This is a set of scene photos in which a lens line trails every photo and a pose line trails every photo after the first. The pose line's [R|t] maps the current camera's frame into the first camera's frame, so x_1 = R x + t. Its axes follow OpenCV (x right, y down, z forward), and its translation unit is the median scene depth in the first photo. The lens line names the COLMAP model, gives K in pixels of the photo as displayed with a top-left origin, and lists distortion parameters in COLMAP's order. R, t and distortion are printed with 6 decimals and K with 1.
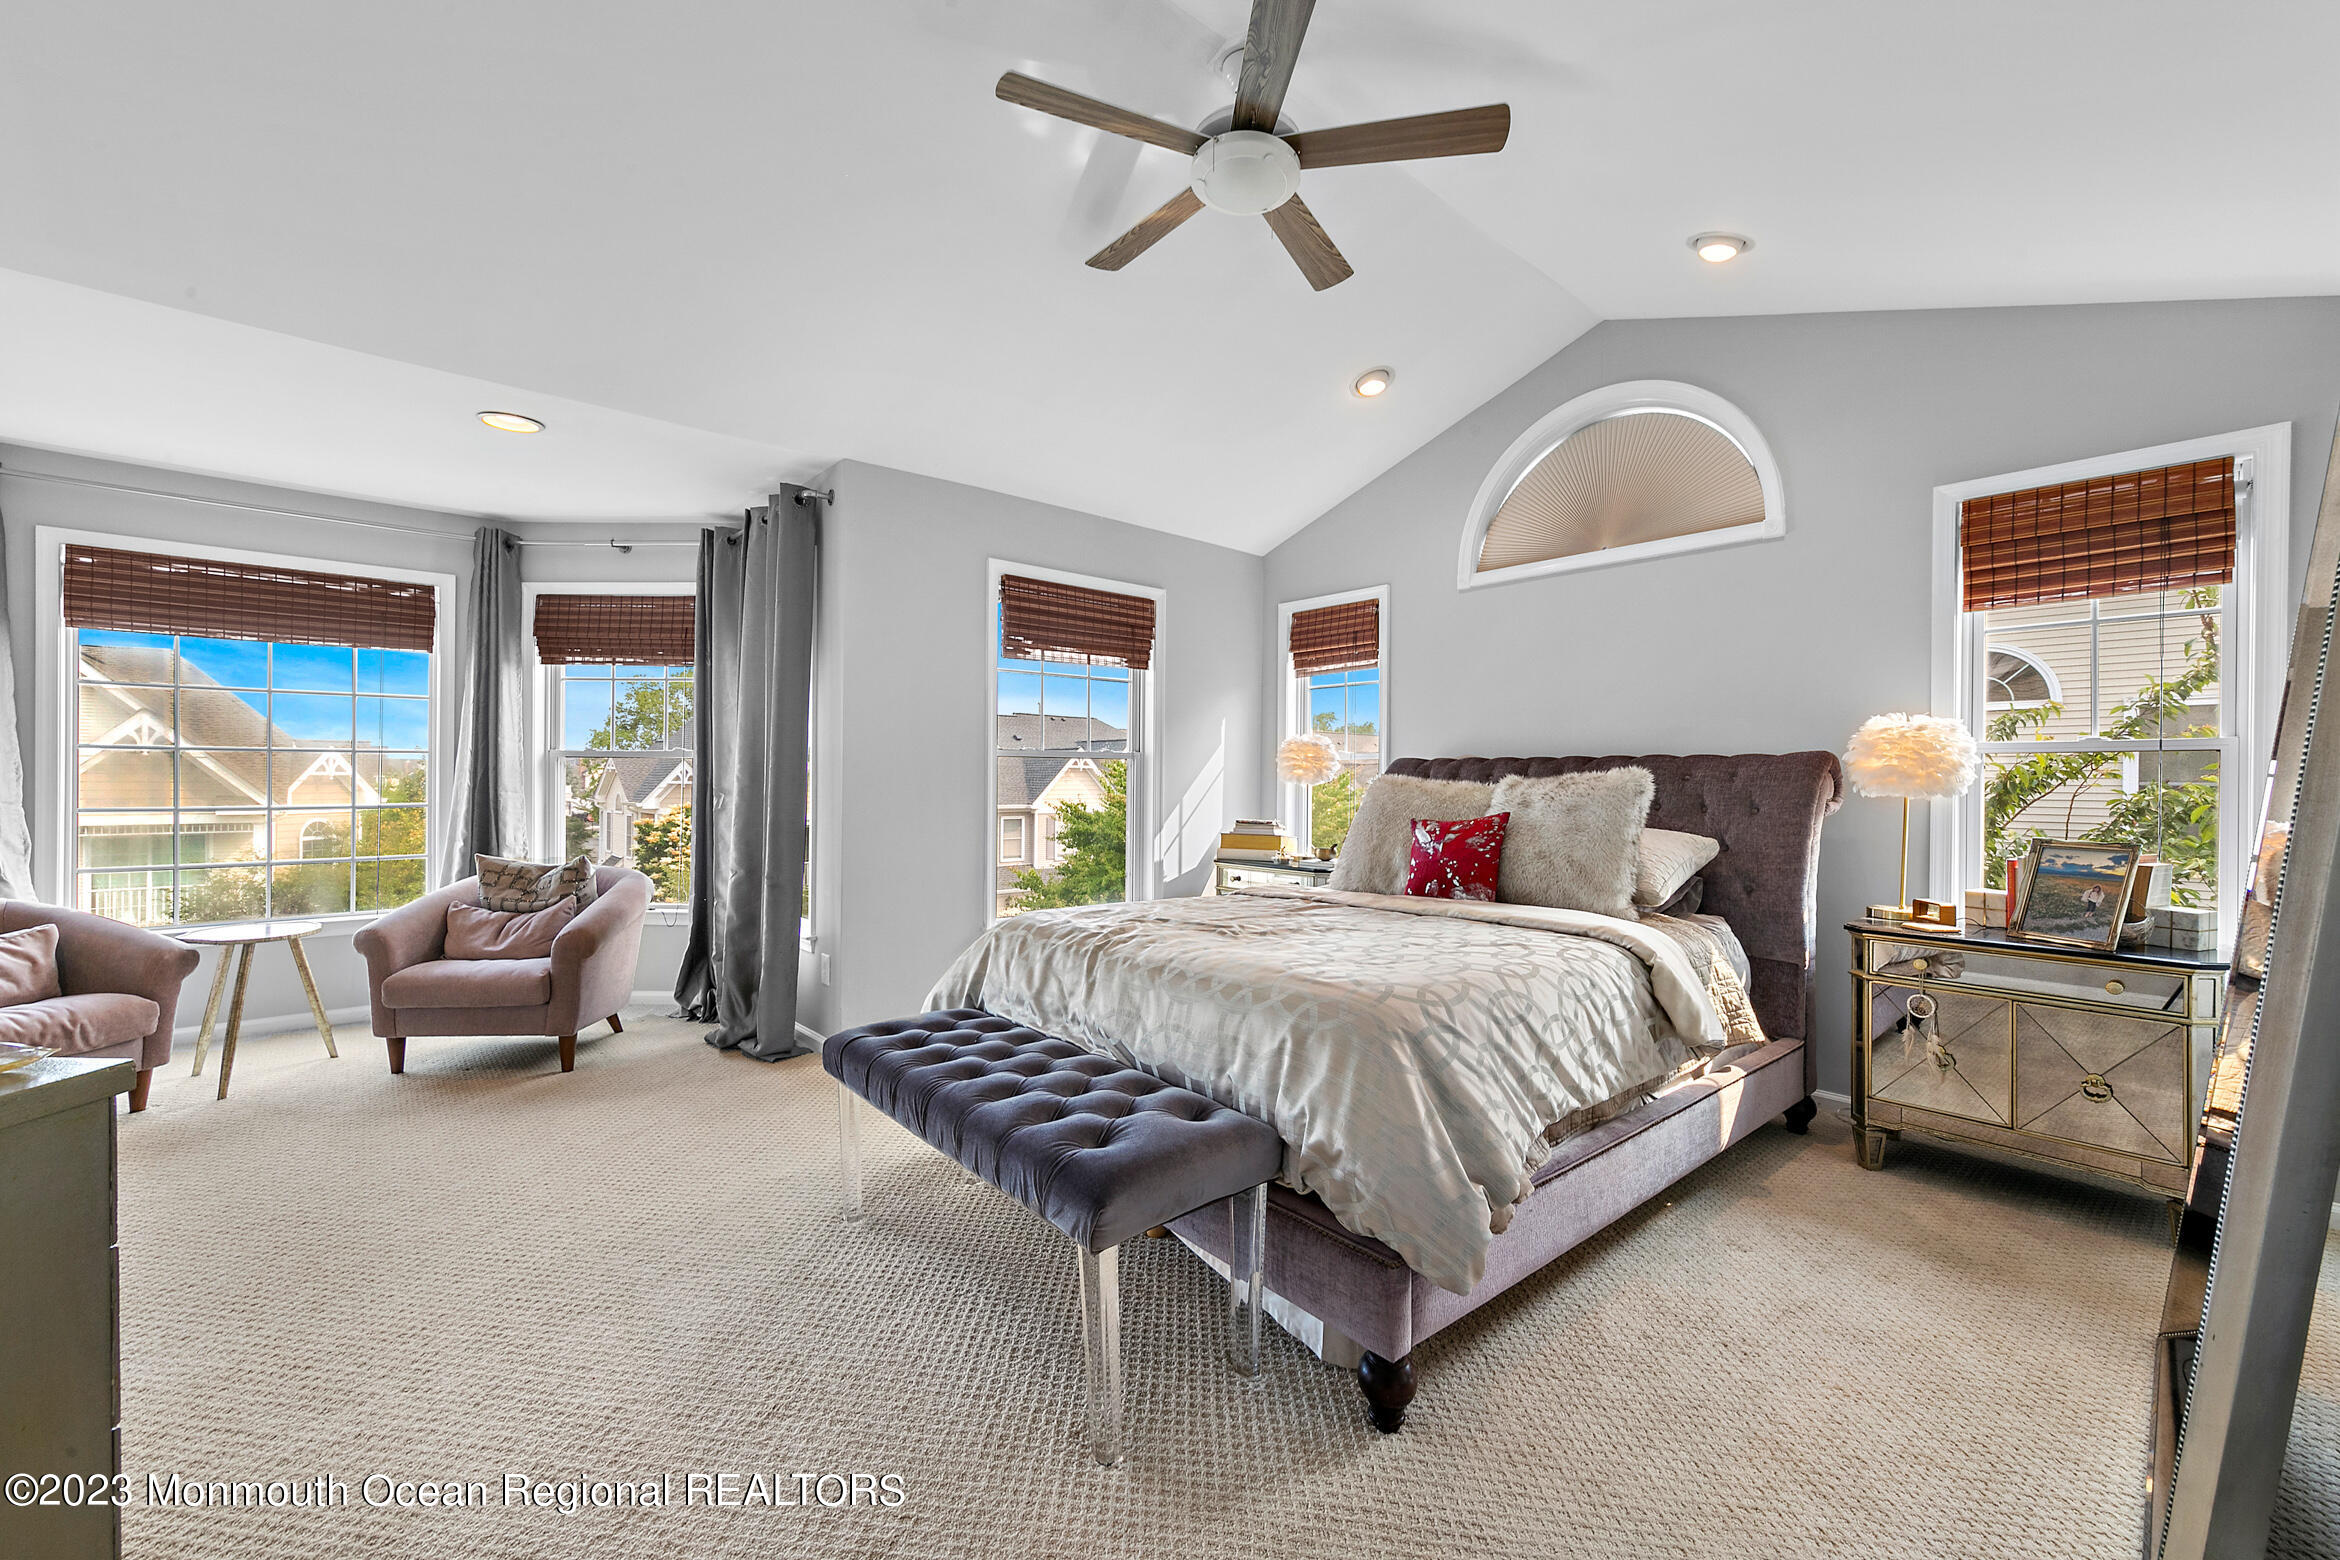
lens RADIAL K [[938.1, 0, 1166.9], [0, 938.1, 796.8], [0, 0, 1]] dist [0.007519, -0.000258]
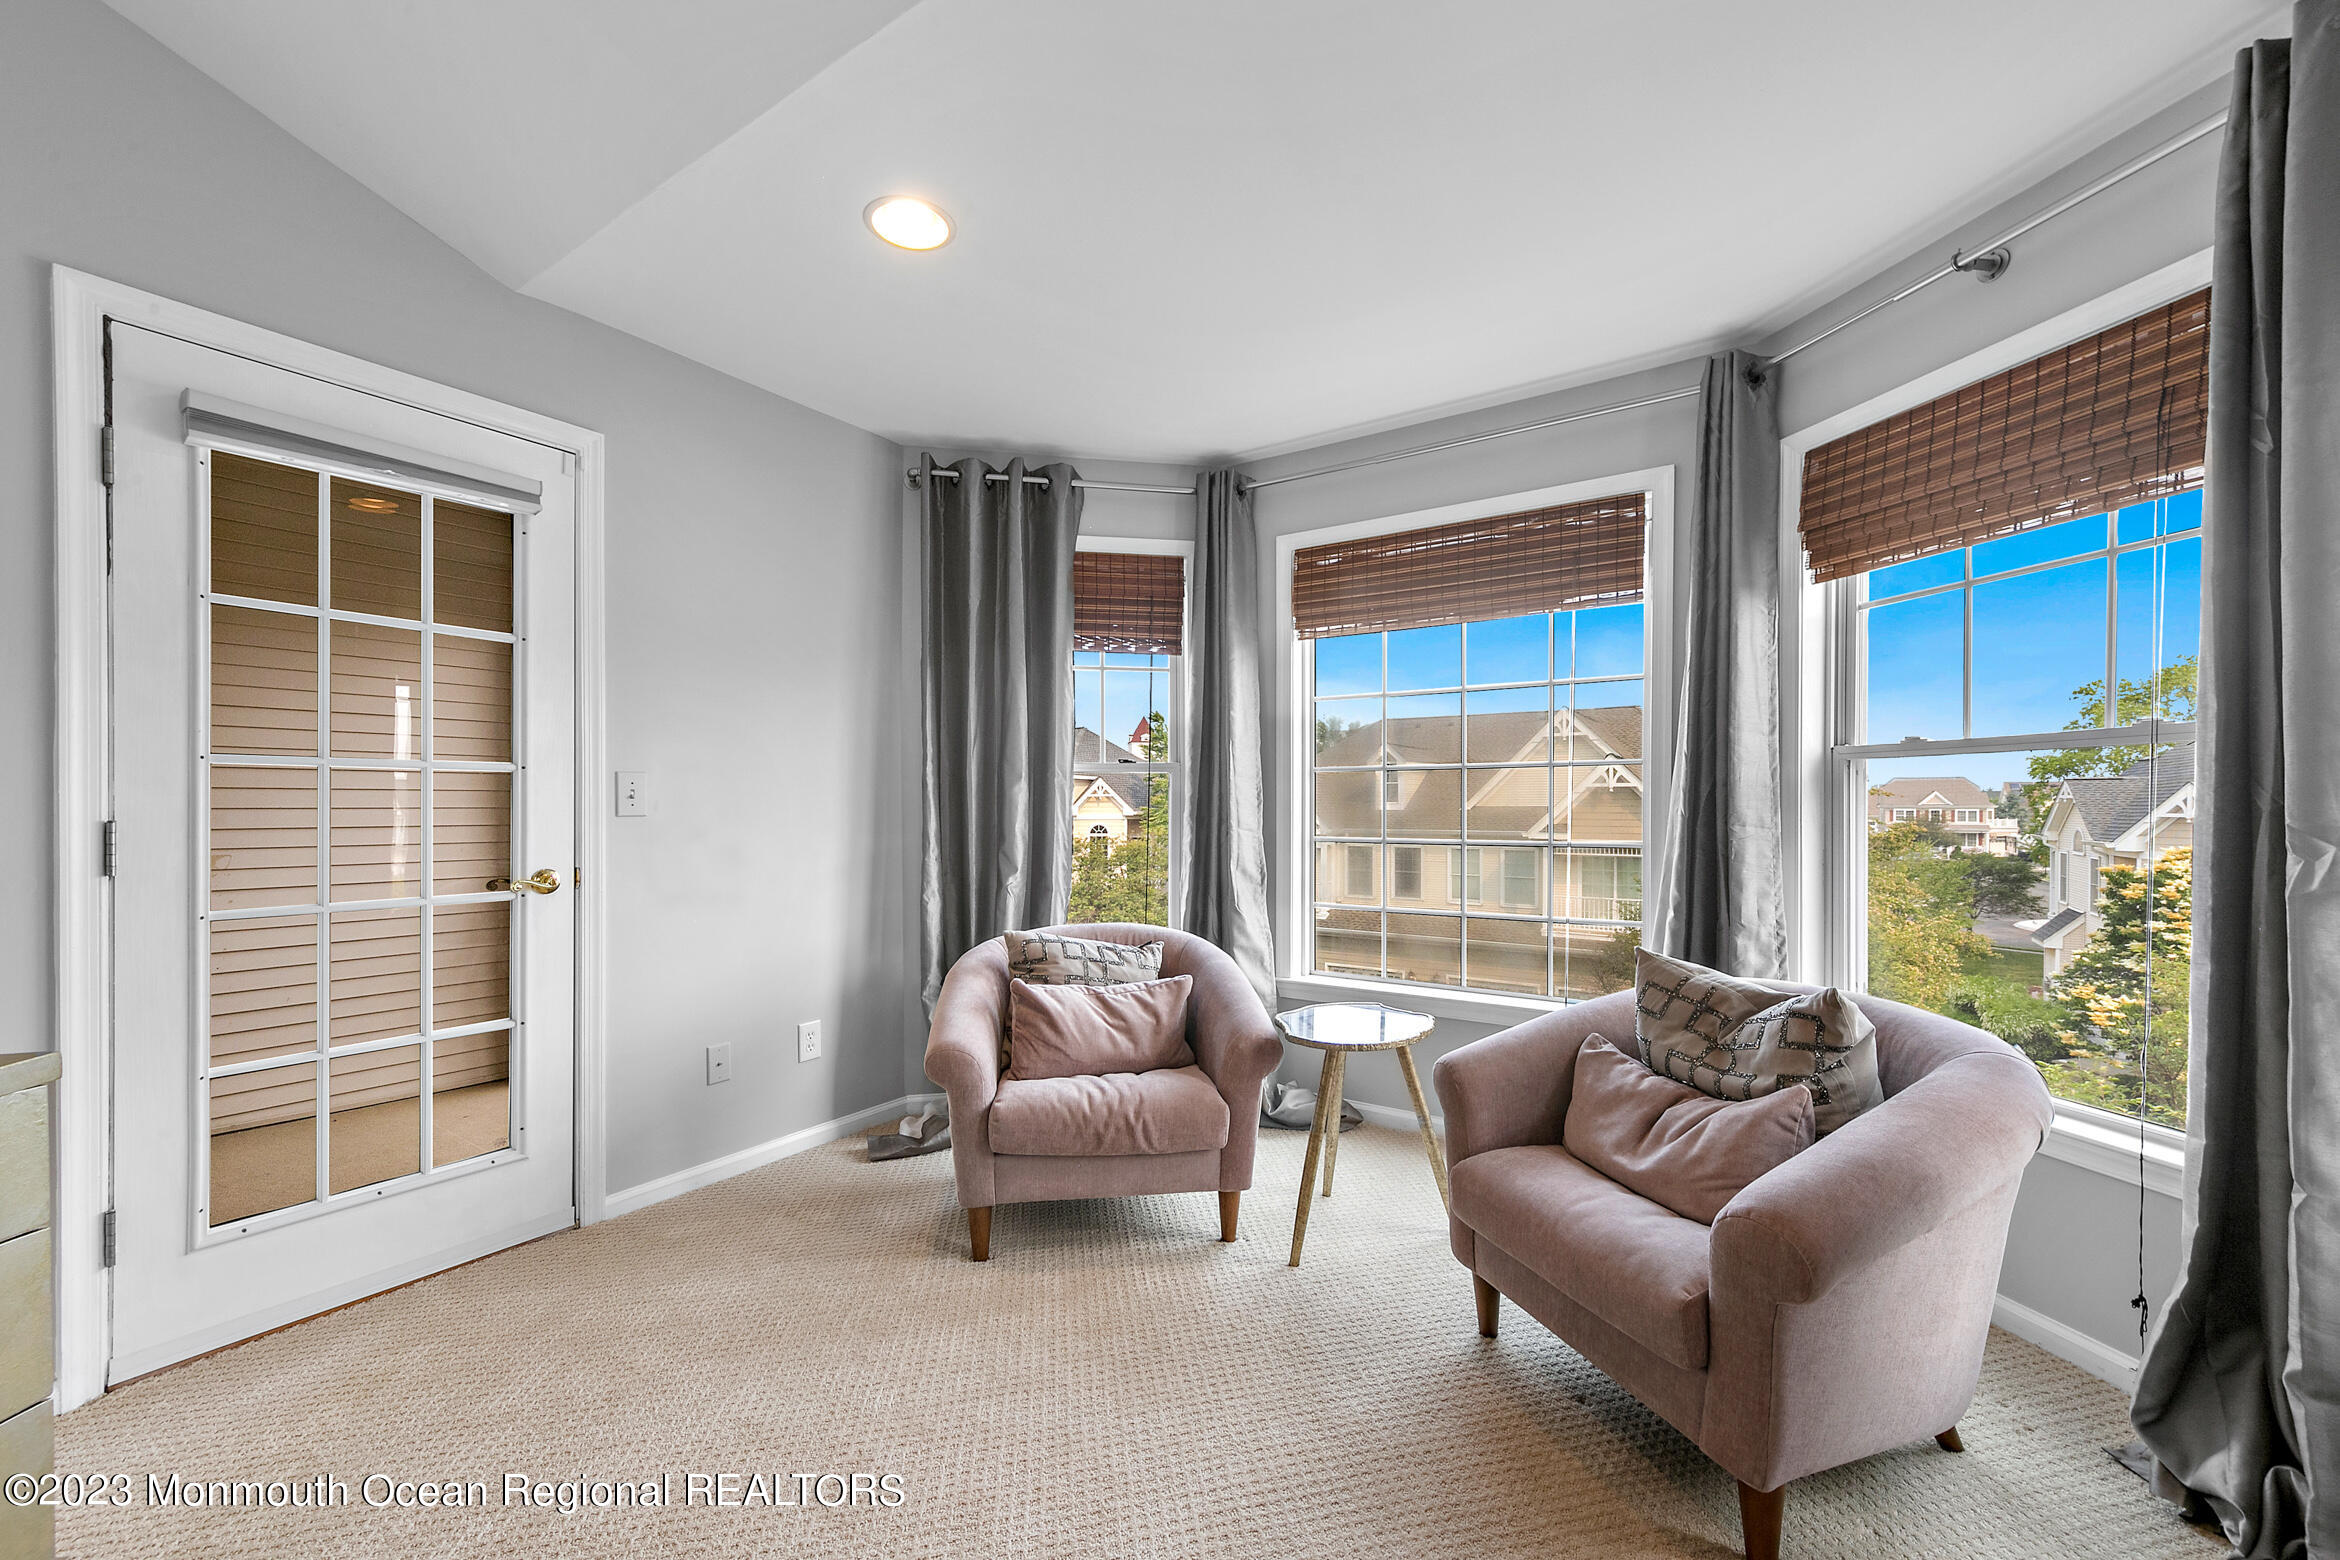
lens RADIAL K [[938.1, 0, 1166.9], [0, 938.1, 796.8], [0, 0, 1]] dist [0.007519, -0.000258]
pose [[0.267751, -0.013034, -0.963400, -0.263059], [-0.019792, 0.999623, -0.019025, -0.005168], [0.963285, 0.024161, 0.267392, 0.525462]]
